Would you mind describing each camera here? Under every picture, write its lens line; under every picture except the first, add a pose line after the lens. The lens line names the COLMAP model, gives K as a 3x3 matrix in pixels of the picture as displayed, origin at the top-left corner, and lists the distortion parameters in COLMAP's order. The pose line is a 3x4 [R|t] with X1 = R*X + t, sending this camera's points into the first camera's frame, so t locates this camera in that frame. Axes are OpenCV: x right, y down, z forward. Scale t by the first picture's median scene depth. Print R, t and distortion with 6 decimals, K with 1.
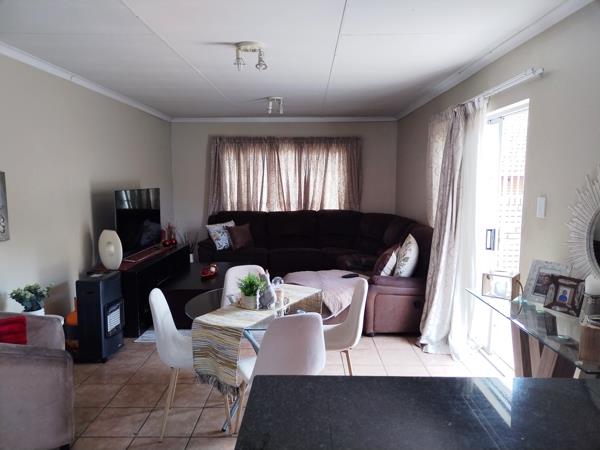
lens RADIAL K [[433.9, 0, 300.0], [0, 433.9, 225.0], [0, 0, 1]] dist [-0.002370, -0.010997]
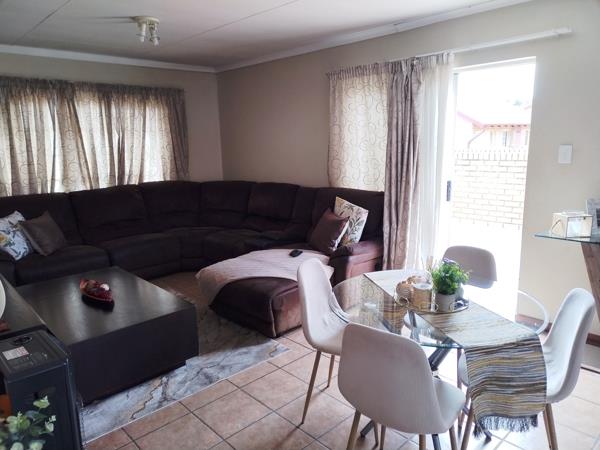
lens RADIAL K [[433.9, 0, 300.0], [0, 433.9, 225.0], [0, 0, 1]] dist [-0.002370, -0.010997]
pose [[0.709302, -0.149640, 0.688838, -0.295528], [0.098487, 0.988661, 0.113359, -0.021176], [-0.697991, -0.012564, 0.715997, 0.257257]]
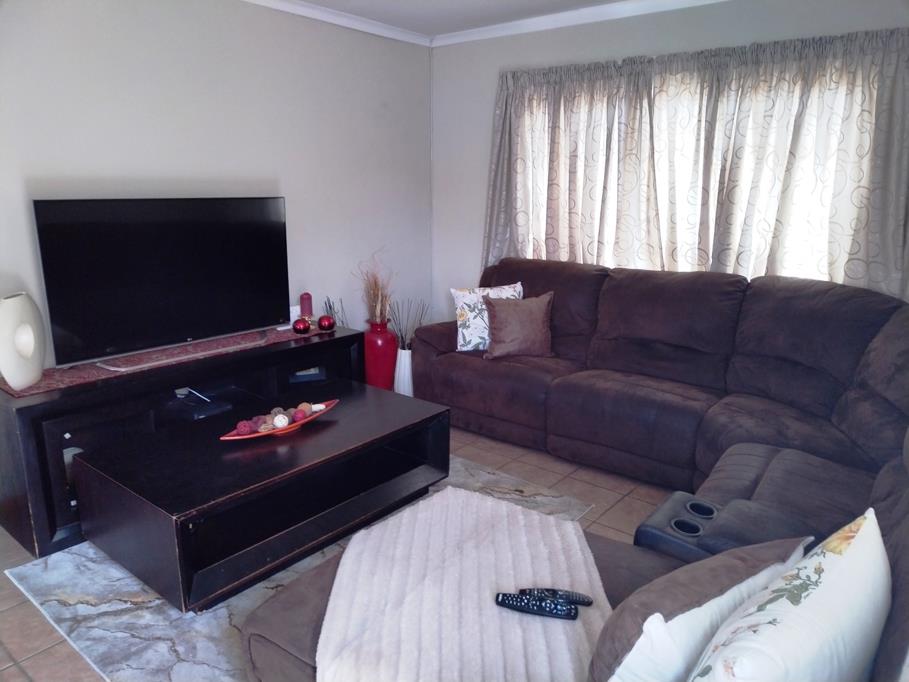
lens RADIAL K [[657.4, 0, 454.5], [0, 657.4, 341.0], [0, 0, 1]] dist [-0.002370, -0.010997]
pose [[0.790058, 0.150137, -0.594363, 0.166166], [-0.086899, 0.987184, 0.133854, -0.033296], [0.606842, -0.054103, 0.792979, 0.469118]]
